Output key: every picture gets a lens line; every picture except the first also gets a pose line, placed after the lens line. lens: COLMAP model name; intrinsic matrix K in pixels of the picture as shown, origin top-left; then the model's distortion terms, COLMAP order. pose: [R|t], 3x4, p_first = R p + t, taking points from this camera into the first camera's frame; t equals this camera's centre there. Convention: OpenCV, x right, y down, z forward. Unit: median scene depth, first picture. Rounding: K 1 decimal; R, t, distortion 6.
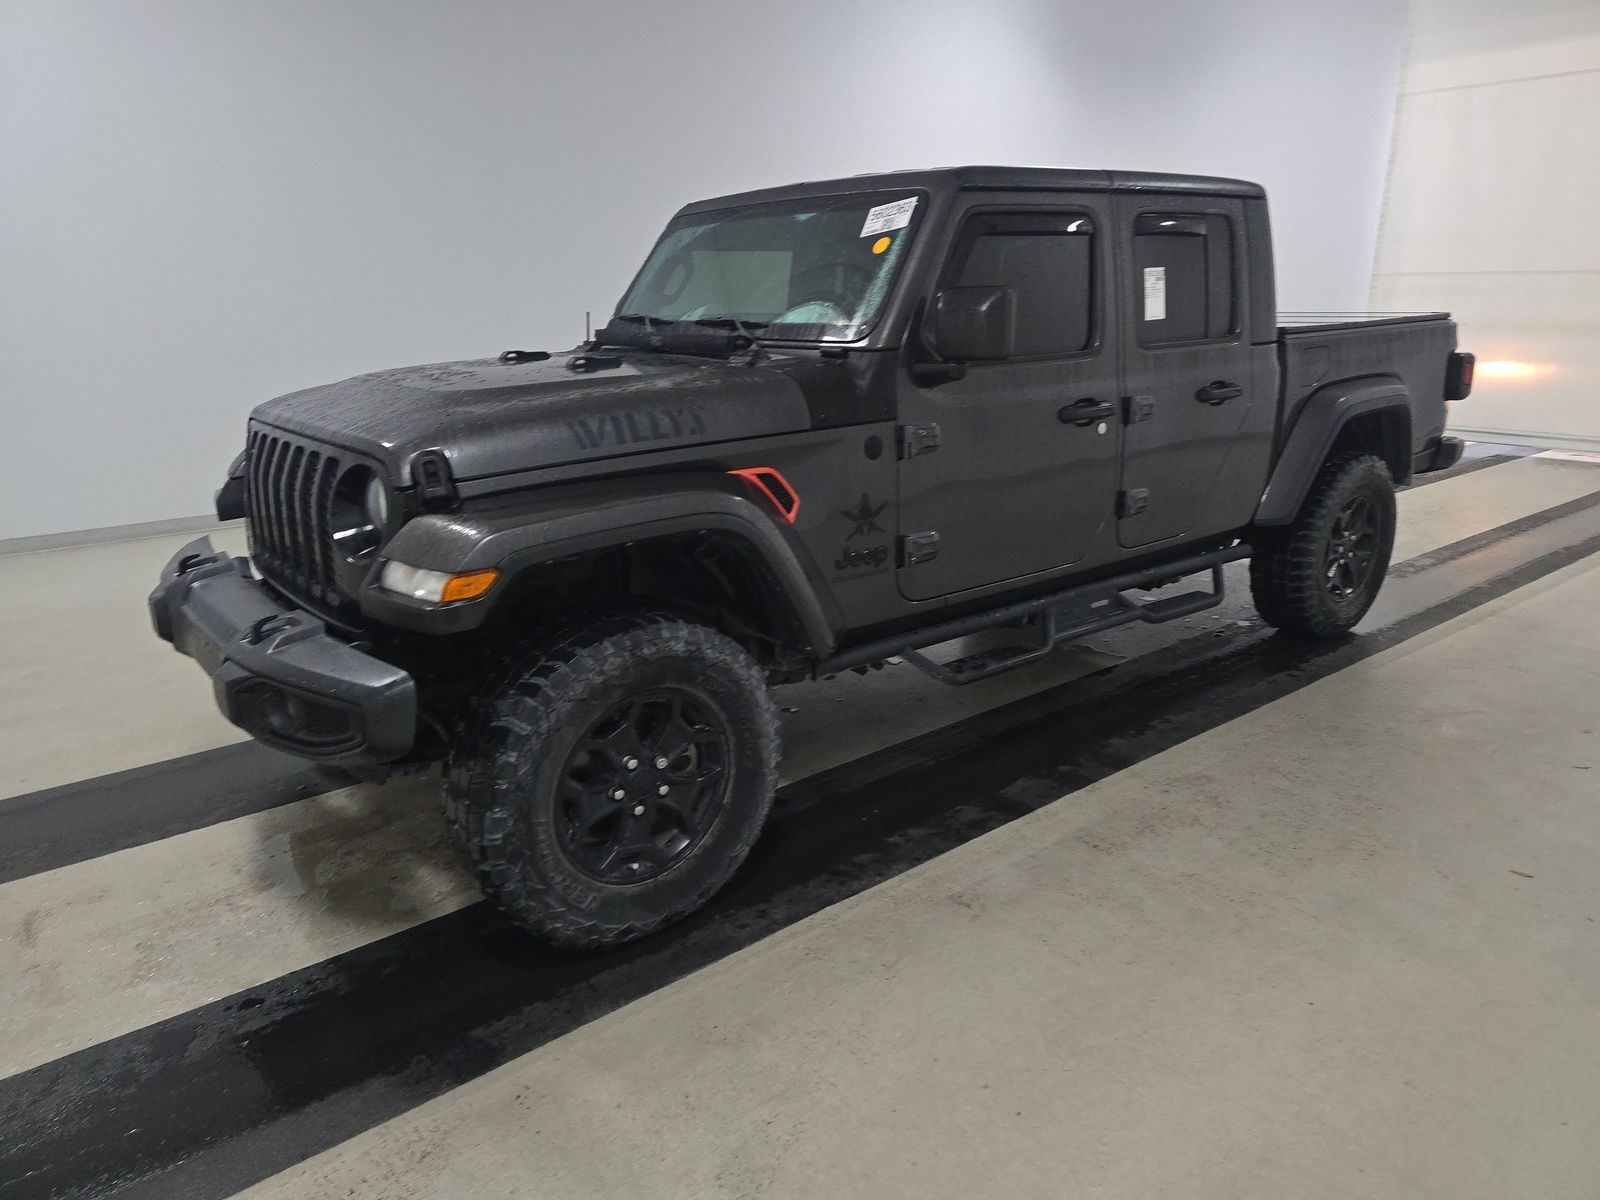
lens RADIAL K [[1093.3, 0, 800.0], [0, 1093.3, 600.0], [0, 0, 1]] dist [0.008865, 0.001229]
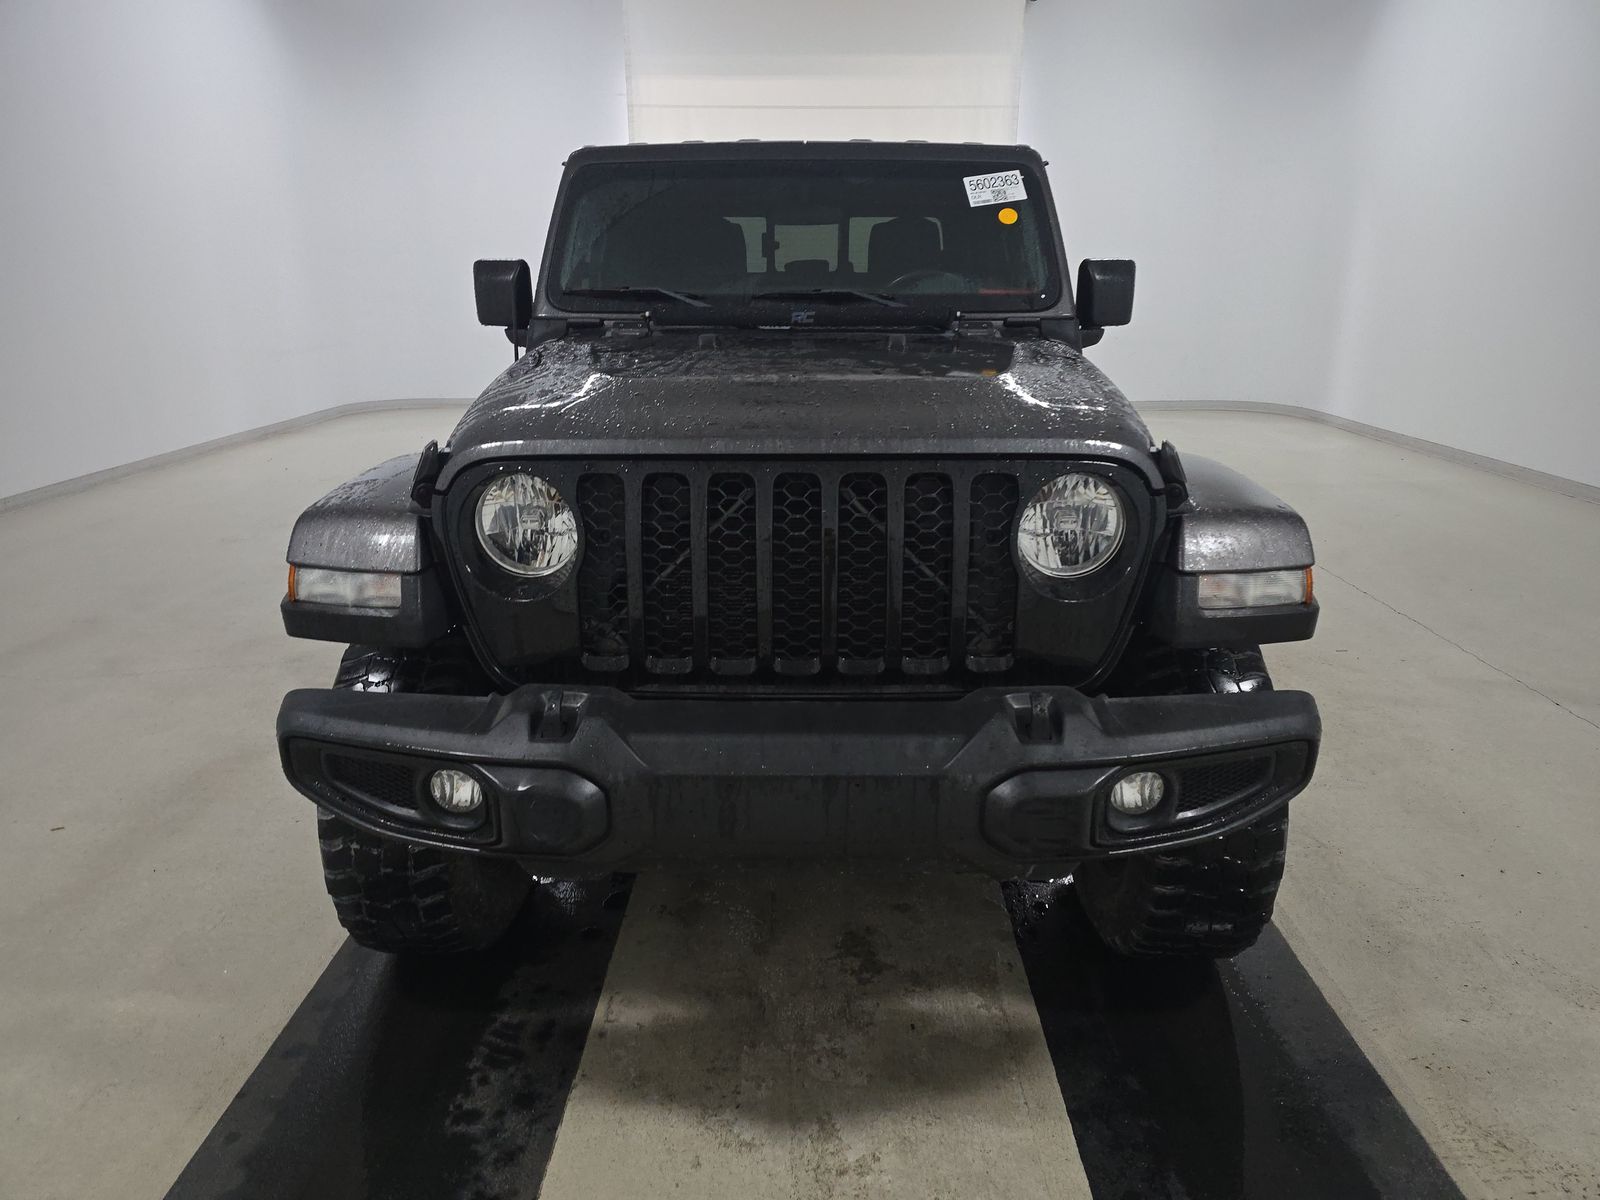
lens RADIAL K [[1093.3, 0, 800.0], [0, 1093.3, 600.0], [0, 0, 1]] dist [0.008865, 0.001229]
pose [[0.637894, -0.210013, 0.740936, -0.864638], [0.206099, 0.973560, 0.098512, -0.116083], [-0.742034, 0.089866, 0.664311, 0.498578]]
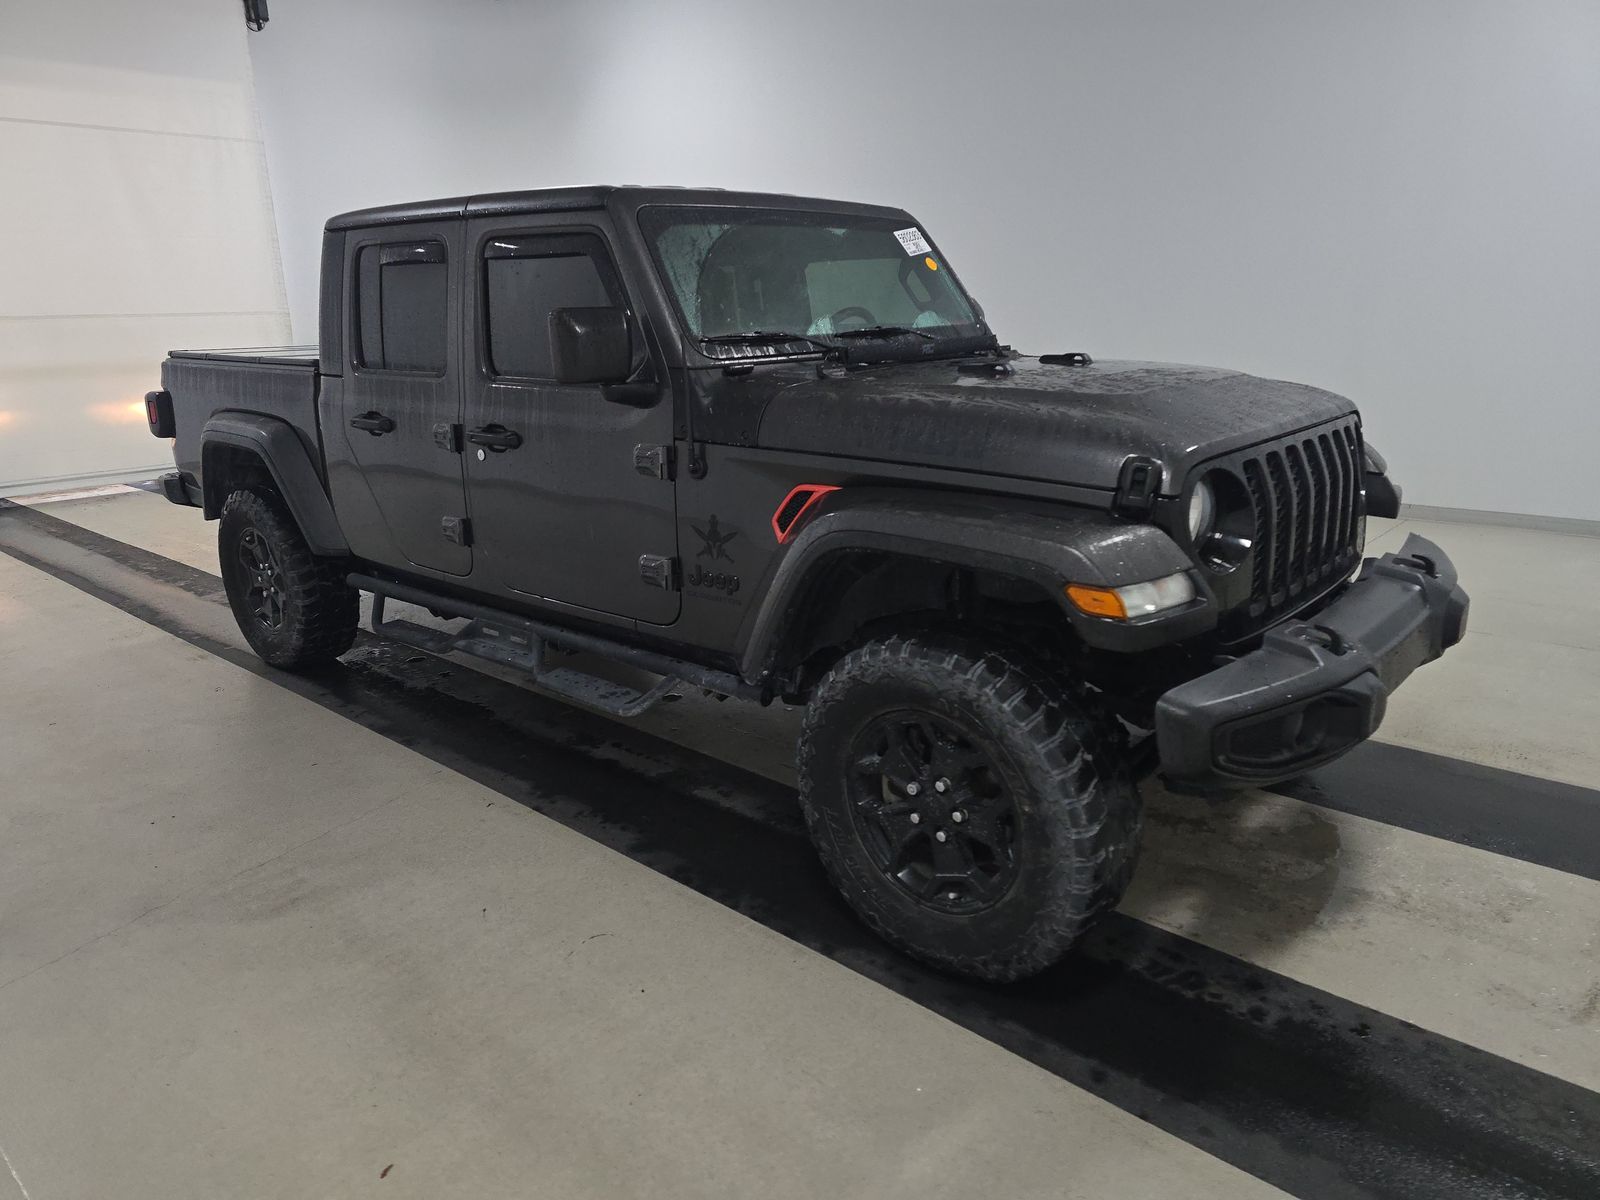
lens RADIAL K [[1093.3, 0, 800.0], [0, 1093.3, 600.0], [0, 0, 1]] dist [0.008865, 0.001229]
pose [[-0.169215, -0.245984, 0.954389, -1.179561], [0.299276, 0.909805, 0.287556, -0.374296], [-0.939042, 0.334285, -0.080335, 1.357727]]
